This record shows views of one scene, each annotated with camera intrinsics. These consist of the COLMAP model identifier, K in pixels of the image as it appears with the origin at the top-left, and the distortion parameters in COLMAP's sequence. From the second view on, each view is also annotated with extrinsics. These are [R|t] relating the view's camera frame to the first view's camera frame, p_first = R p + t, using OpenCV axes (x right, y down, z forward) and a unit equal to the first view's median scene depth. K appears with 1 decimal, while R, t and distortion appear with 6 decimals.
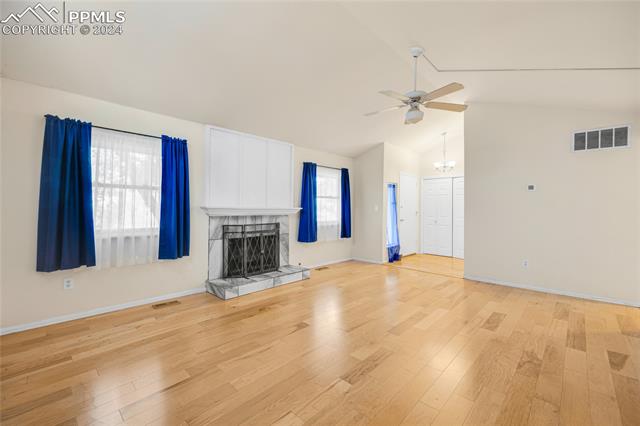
lens RADIAL K [[276.1, 0, 324.6], [0, 276.1, 208.1], [0, 0, 1]] dist [0.013529, -0.000282]
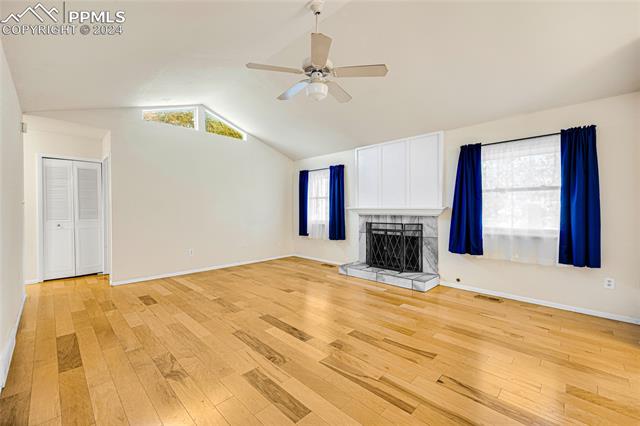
lens RADIAL K [[263.8, 0, 318.7], [0, 263.8, 214.2], [0, 0, 1]] dist [0.012019, -0.000048]
pose [[-0.033813, 0.015474, -0.999308, 0.838718], [0.005709, 0.999867, 0.015289, 0.005435], [0.999412, -0.005188, -0.033897, 0.795757]]
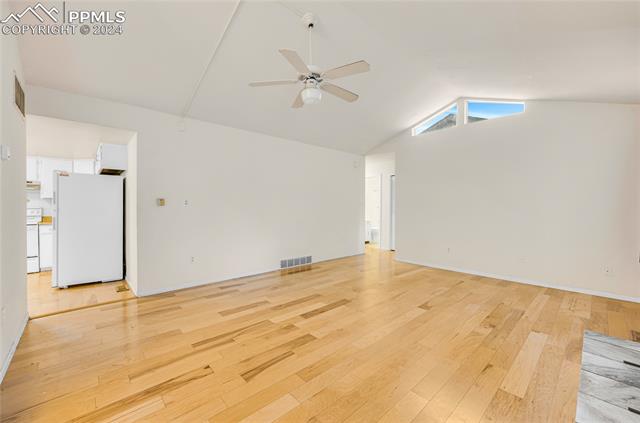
lens RADIAL K [[264.1, 0, 316.0], [0, 264.1, 210.8], [0, 0, 1]] dist [-0.001886, -0.000262]
pose [[-0.995258, -0.012731, 0.096433, 0.176556], [-0.011794, 0.999878, 0.010275, 0.012350], [-0.096552, 0.009089, -0.995286, 1.406180]]
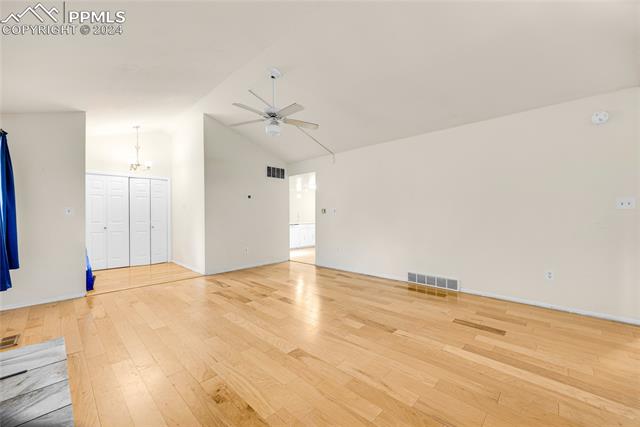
lens RADIAL K [[246.5, 0, 323.6], [0, 246.5, 213.3], [0, 0, 1]] dist [-0.007610, 0.000314]
pose [[0.009146, -0.006004, 0.999940, -0.530550], [0.001387, 0.999981, 0.005991, 0.004533], [-0.999957, 0.001332, 0.009154, 0.606151]]
